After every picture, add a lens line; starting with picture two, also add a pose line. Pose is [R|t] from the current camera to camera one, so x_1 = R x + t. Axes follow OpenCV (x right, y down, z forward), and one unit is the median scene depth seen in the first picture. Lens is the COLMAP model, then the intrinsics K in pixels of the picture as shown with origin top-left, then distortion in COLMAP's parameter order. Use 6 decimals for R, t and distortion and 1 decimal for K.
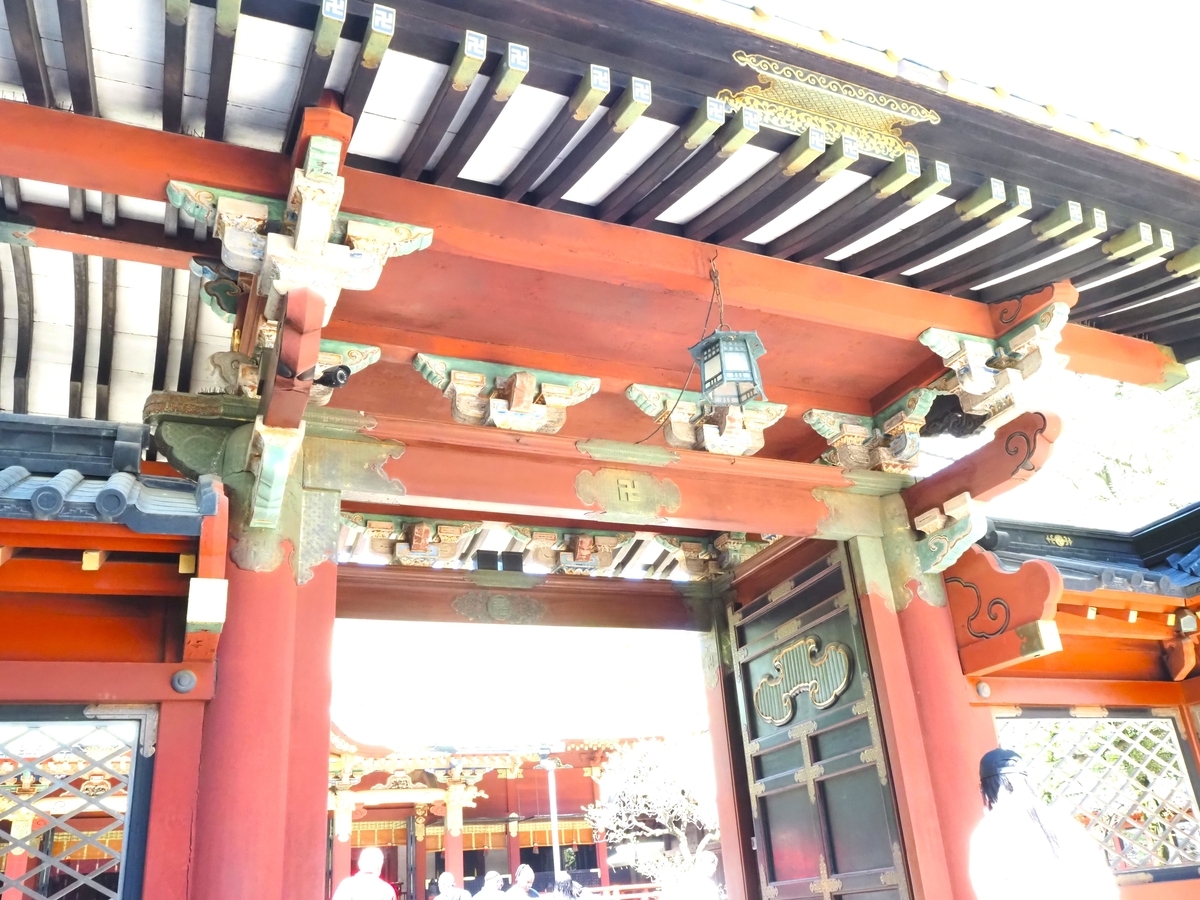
lens RADIAL K [[1001.3, 0, 600.0], [0, 1001.3, 450.0], [0, 0, 1]] dist [-0.054531, 0.011028]
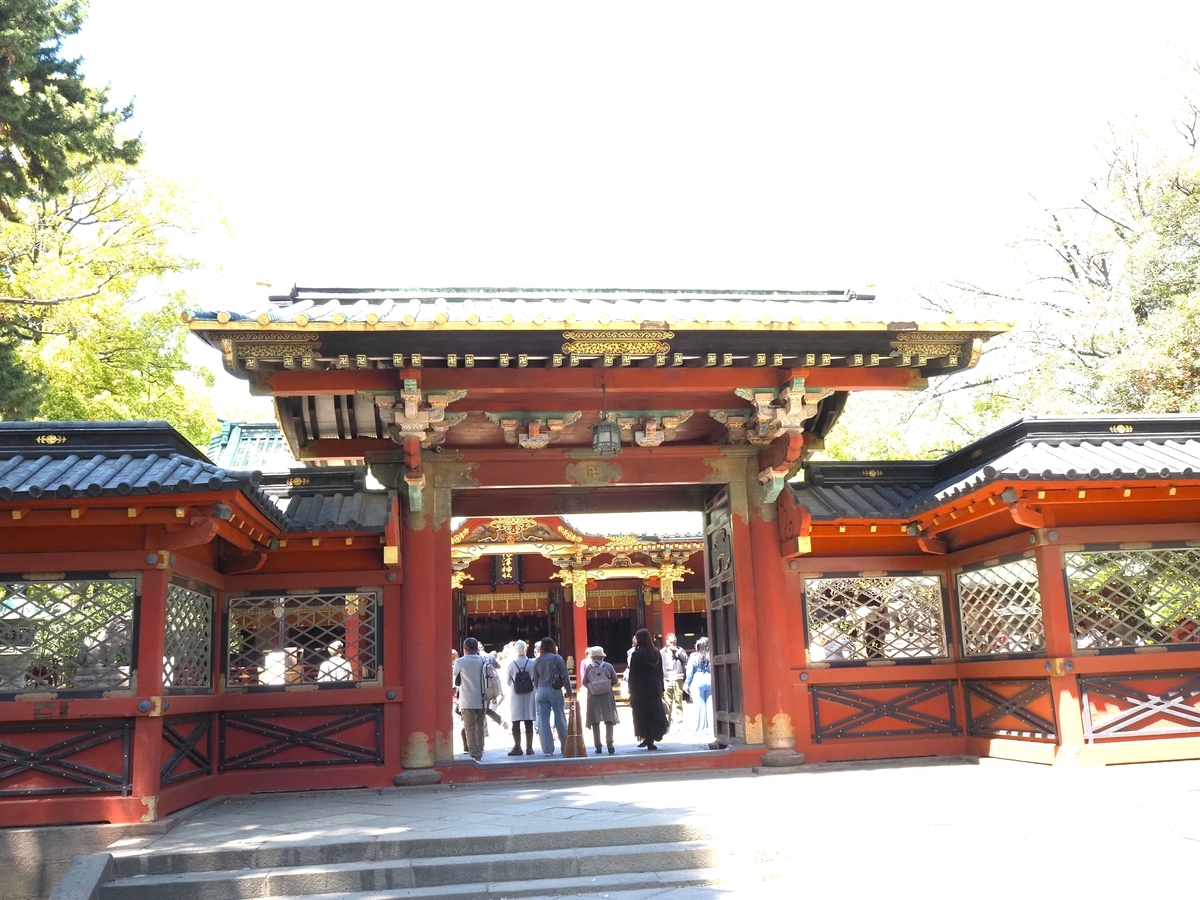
lens RADIAL K [[1068.3, 0, 600.0], [0, 1068.3, 450.0], [0, 0, 1]] dist [-0.055324, 0.005536]
pose [[0.959830, -0.020856, -0.279805, 0.572520], [0.088347, 0.968973, 0.230837, -0.441343], [0.266309, -0.246285, 0.931892, -0.871622]]
